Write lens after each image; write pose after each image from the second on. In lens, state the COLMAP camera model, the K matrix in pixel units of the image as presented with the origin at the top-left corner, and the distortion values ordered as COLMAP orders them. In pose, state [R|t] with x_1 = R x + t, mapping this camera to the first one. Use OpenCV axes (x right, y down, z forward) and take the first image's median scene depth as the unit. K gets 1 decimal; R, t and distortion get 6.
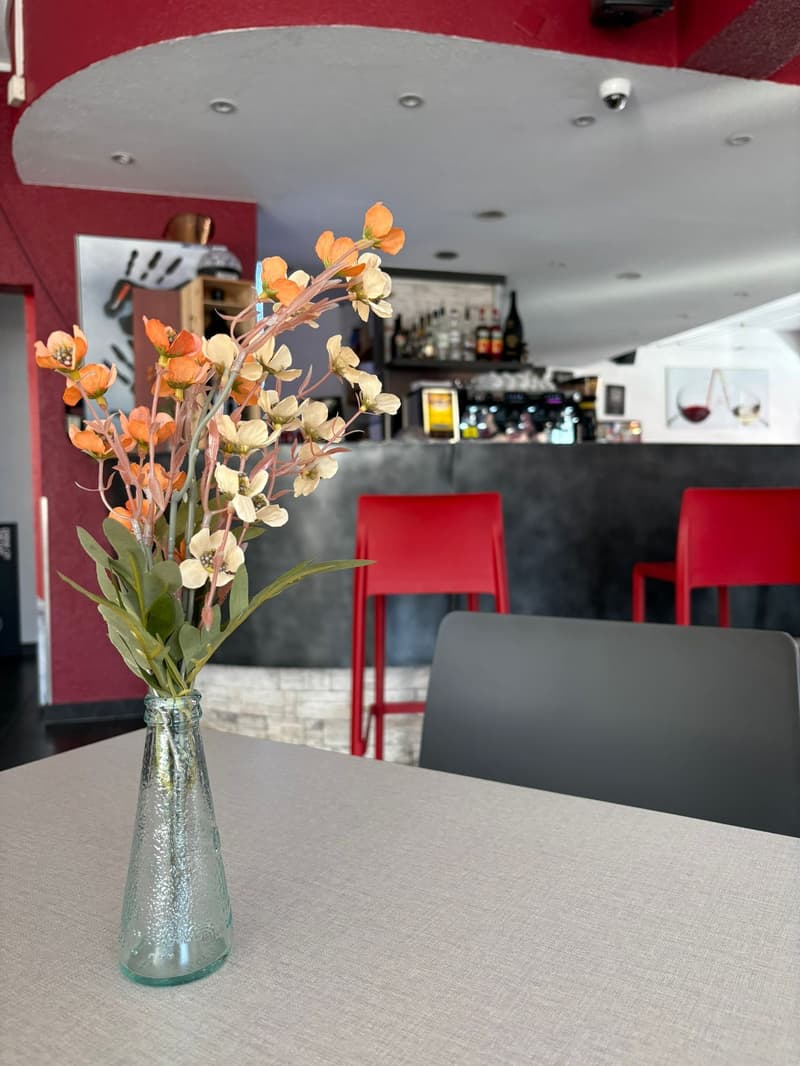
lens RADIAL K [[800.0, 0, 402.7], [0, 800.0, 528.2], [0, 0, 1]] dist [0.047999, -0.021871]
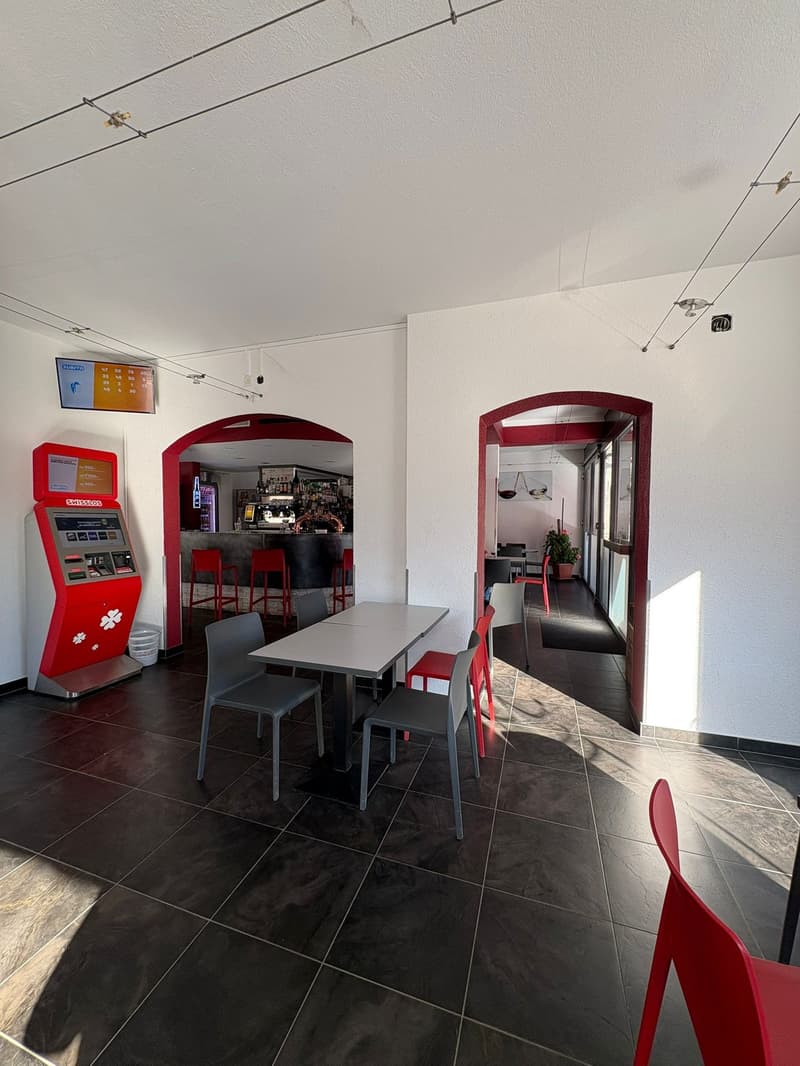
lens RADIAL K [[432.3, 0, 398.2], [0, 432.3, 532.6], [0, 0, 1]] dist [-0.000291, -0.000025]
pose [[0.825941, 0.039639, -0.562361, 2.186280], [-0.033356, 0.999214, 0.021441, -0.169773], [0.562769, 0.001049, 0.826614, -0.194238]]
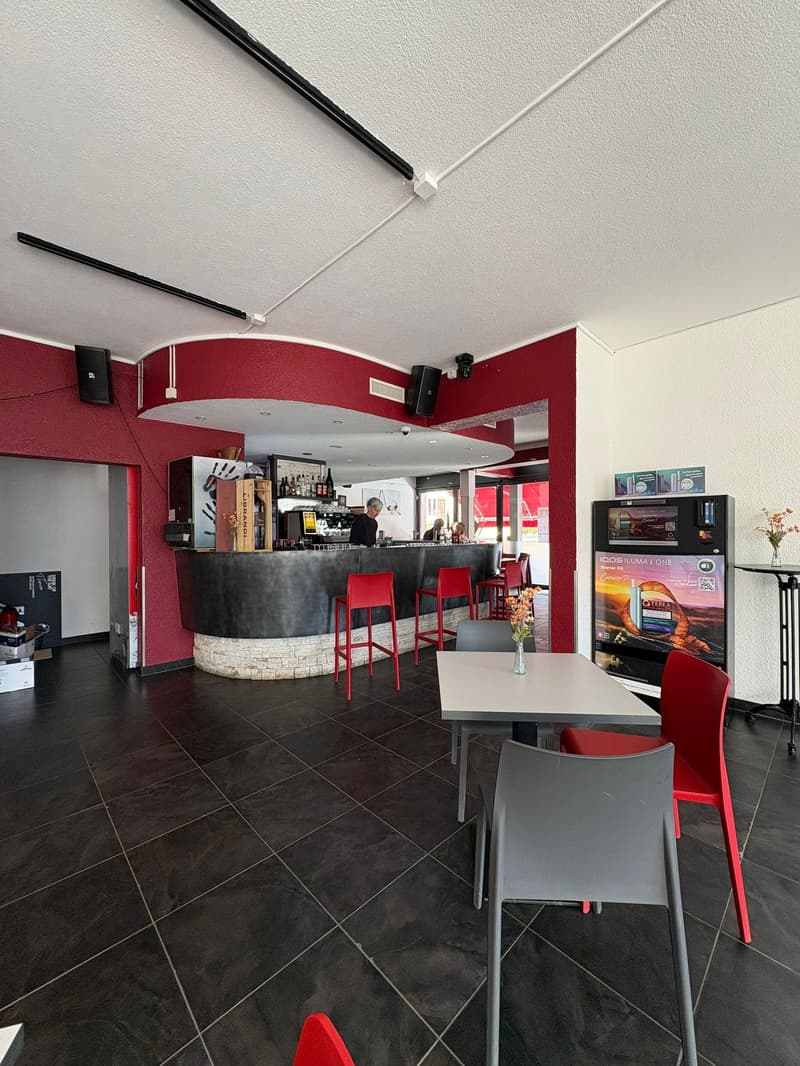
lens RADIAL K [[432.3, 0, 400.8], [0, 432.3, 534.5], [0, 0, 1]] dist [-0.000291, -0.000025]
pose [[0.878083, 0.007827, 0.478444, -0.454438], [0.006734, 0.999565, -0.028711, -0.097174], [-0.478460, 0.028432, 0.877649, -0.336105]]
